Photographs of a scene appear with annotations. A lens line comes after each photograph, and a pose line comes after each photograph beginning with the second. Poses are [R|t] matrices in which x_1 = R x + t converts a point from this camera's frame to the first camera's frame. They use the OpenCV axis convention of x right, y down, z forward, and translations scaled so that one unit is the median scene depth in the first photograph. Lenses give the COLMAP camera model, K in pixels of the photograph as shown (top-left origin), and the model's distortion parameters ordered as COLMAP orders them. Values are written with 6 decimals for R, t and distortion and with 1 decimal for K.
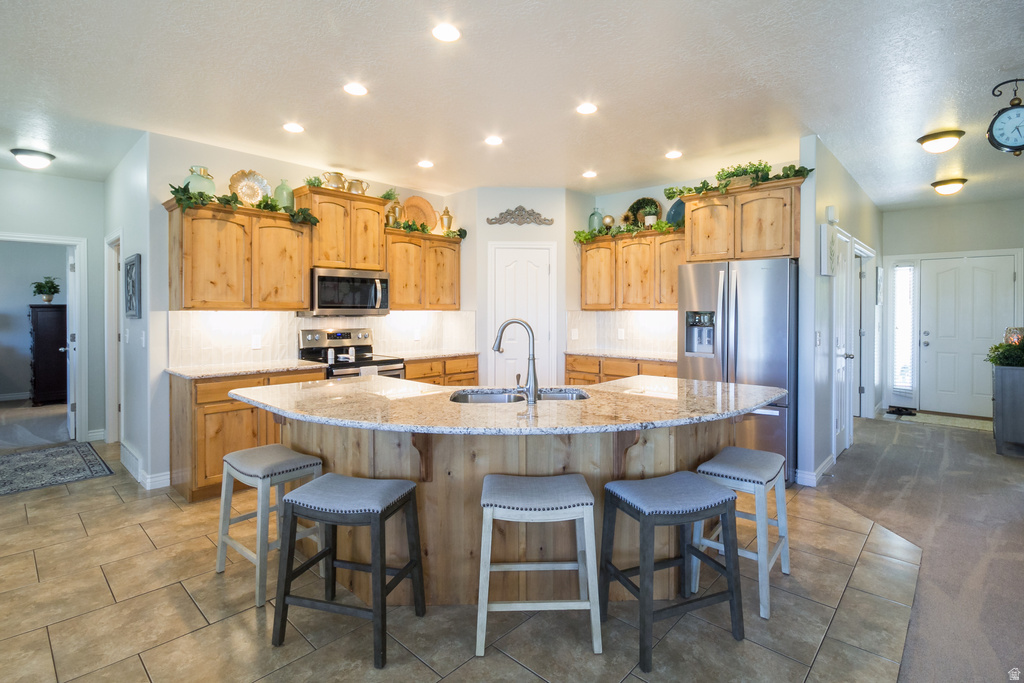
lens RADIAL K [[489.4, 0, 510.5], [0, 489.4, 315.0], [0, 0, 1]] dist [-0.004230, -0.000984]
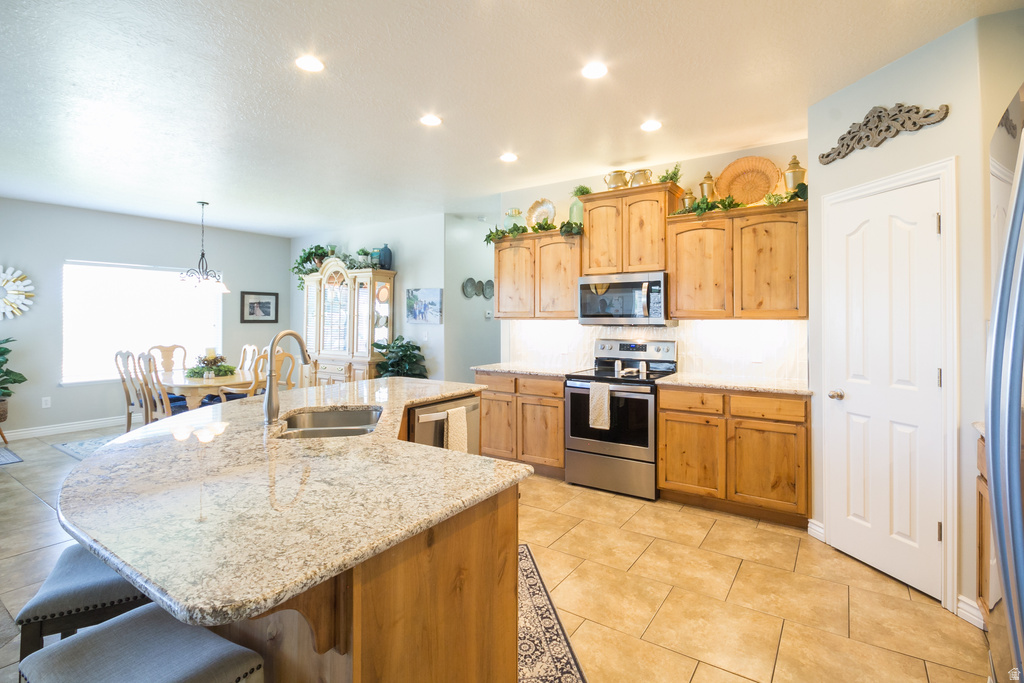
lens RADIAL K [[484.6, 0, 530.1], [0, 484.6, 315.2], [0, 0, 1]] dist [0.001540, -0.005164]
pose [[0.172335, -0.007591, -0.985009, 0.565627], [-0.007708, 0.999929, -0.009054, -0.008366], [0.985008, 0.009153, 0.172264, 0.739355]]
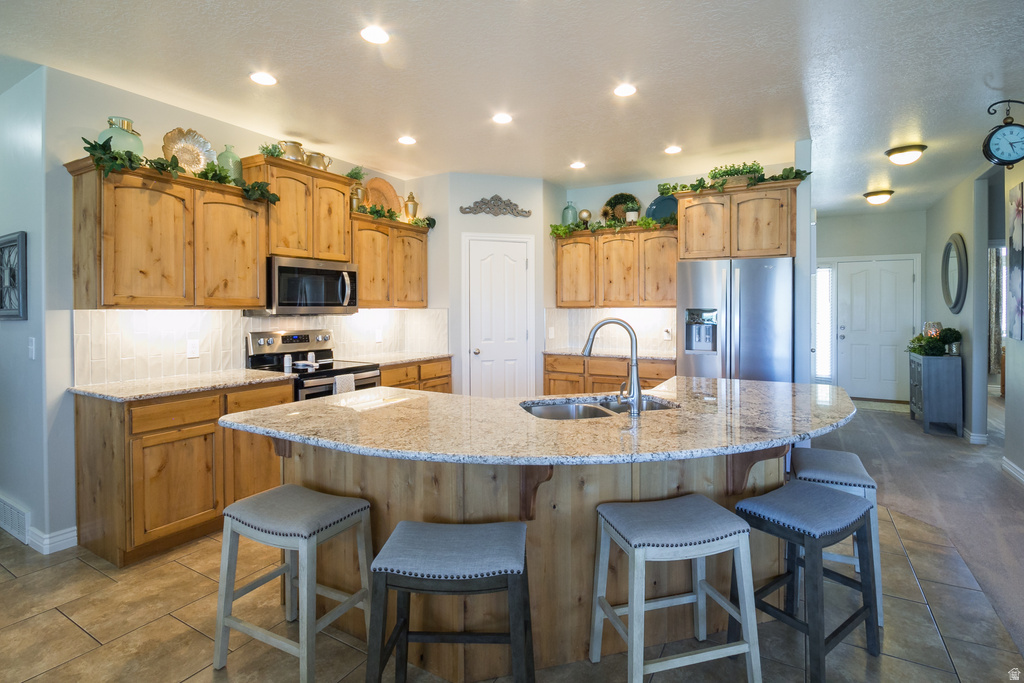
lens RADIAL K [[491.9, 0, 524.7], [0, 491.9, 312.5], [0, 0, 1]] dist [0.002098, -0.006884]
pose [[0.972186, -0.003609, 0.234182, -0.187632], [0.003428, 0.999993, 0.001179, -0.002249], [-0.234184, -0.000344, 0.972192, 0.105568]]
